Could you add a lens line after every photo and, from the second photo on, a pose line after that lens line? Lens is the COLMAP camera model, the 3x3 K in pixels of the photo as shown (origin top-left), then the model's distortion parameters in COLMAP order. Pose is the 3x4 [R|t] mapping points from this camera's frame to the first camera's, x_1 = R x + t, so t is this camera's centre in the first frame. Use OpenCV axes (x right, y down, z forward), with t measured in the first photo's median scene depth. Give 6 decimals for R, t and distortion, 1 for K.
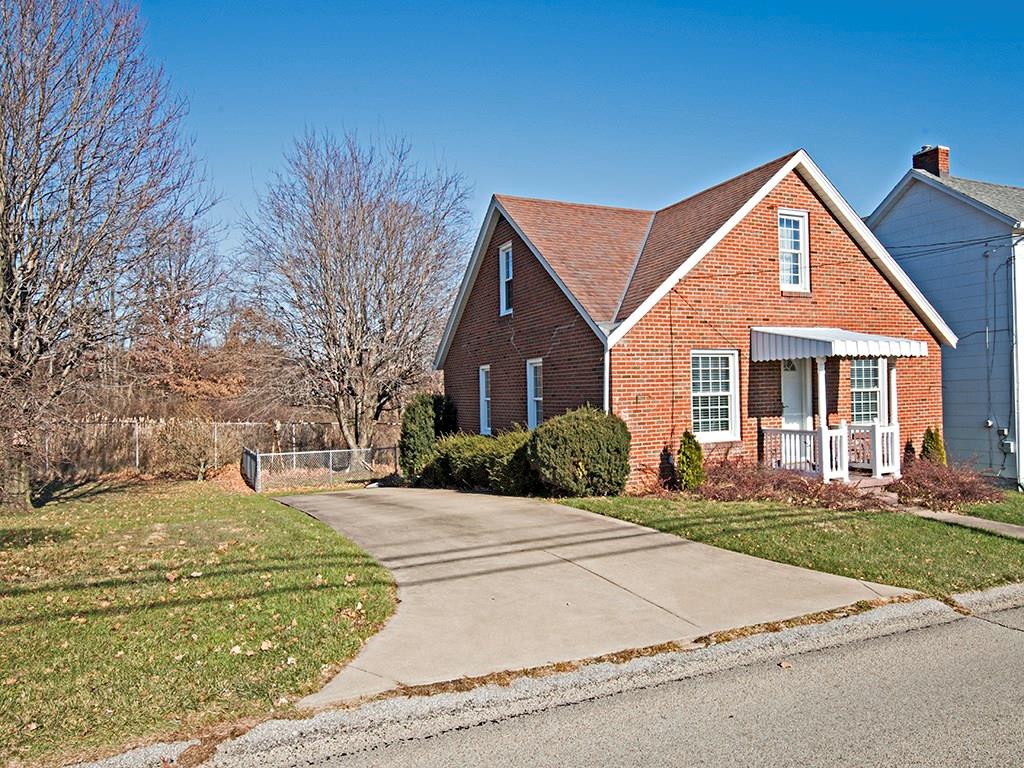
lens RADIAL K [[695.5, 0, 541.6], [0, 695.5, 377.4], [0, 0, 1]] dist [0.040647, -0.027654]
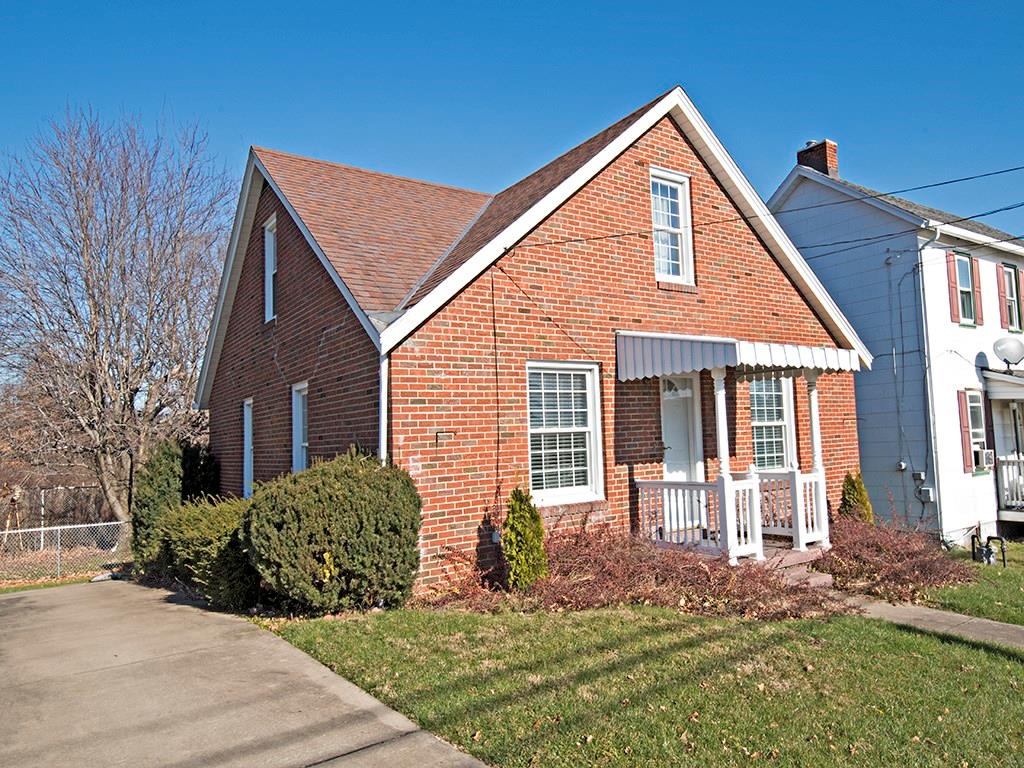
lens RADIAL K [[695.5, 0, 541.6], [0, 695.5, 377.4], [0, 0, 1]] dist [0.040647, -0.027654]
pose [[0.985103, -0.001965, 0.171953, 0.113579], [0.014688, 0.997242, -0.072753, 0.021715], [-0.171336, 0.074195, 0.982415, 0.356101]]
